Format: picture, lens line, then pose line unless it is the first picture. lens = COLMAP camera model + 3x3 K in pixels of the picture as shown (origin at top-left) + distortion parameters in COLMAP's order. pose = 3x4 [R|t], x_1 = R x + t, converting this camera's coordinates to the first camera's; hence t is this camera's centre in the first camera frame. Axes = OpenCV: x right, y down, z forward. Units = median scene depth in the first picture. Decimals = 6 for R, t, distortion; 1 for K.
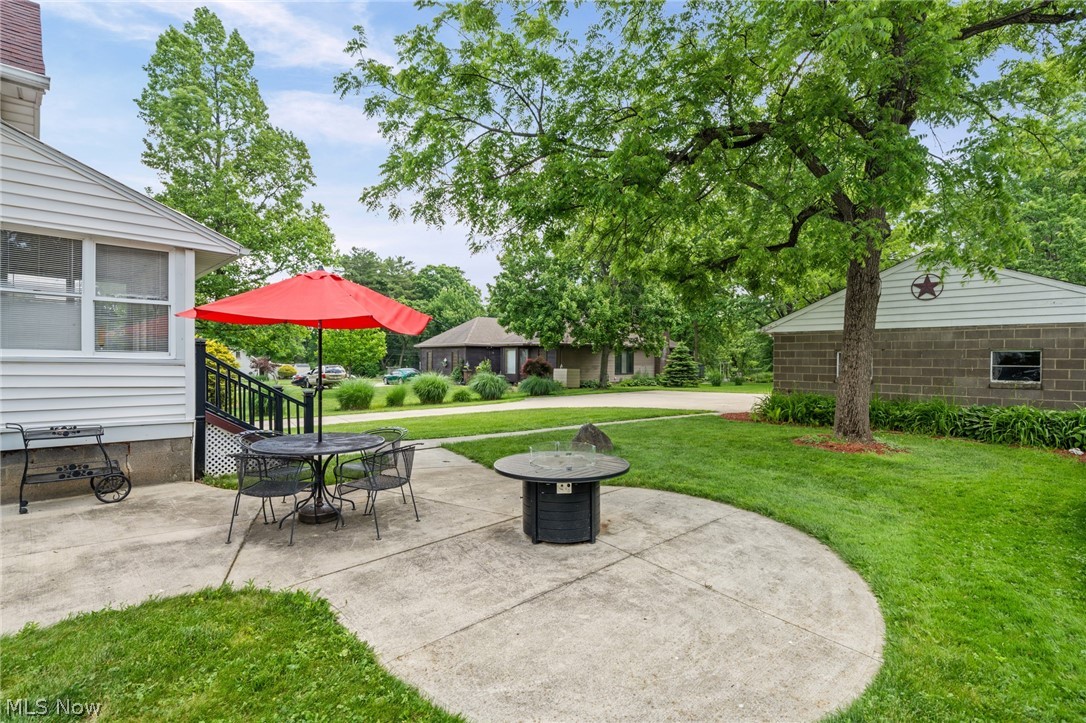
lens RADIAL K [[507.1, 0, 545.8], [0, 507.1, 361.6], [0, 0, 1]] dist [0.000157, 0.000034]
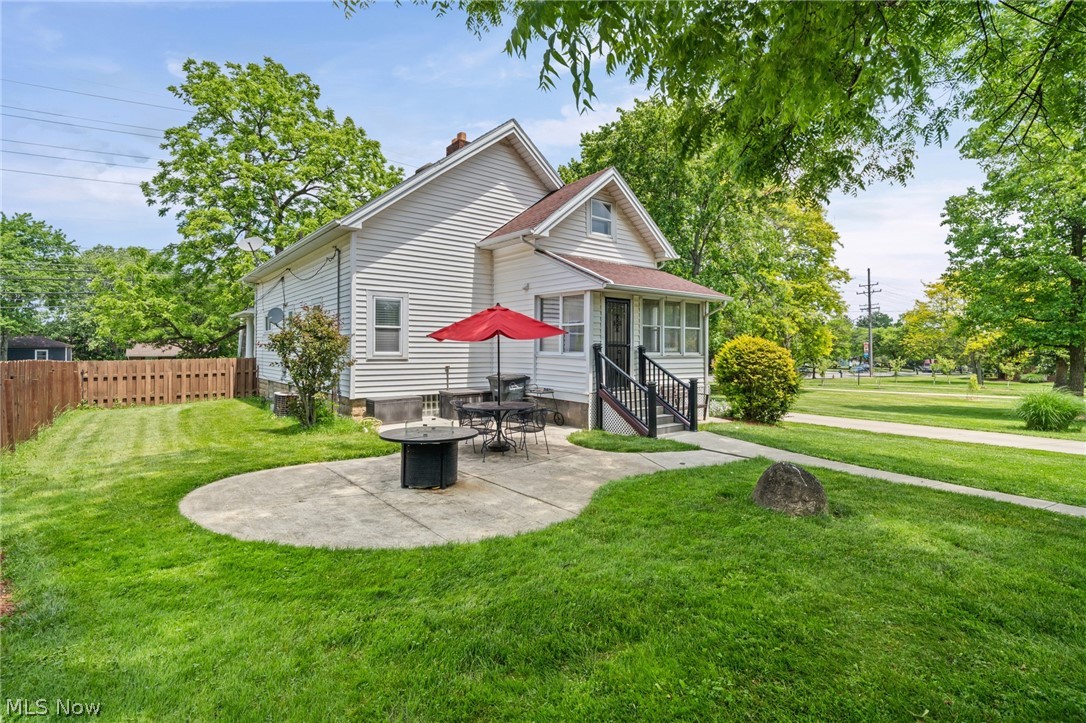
lens RADIAL K [[507.1, 0, 542.6], [0, 507.1, 354.9], [0, 0, 1]] dist [0.000157, 0.000034]
pose [[-0.067496, 0.006812, -0.997696, 1.304724], [-0.002704, 0.999972, 0.007011, -0.027103], [0.997716, 0.003171, -0.067475, 1.299795]]
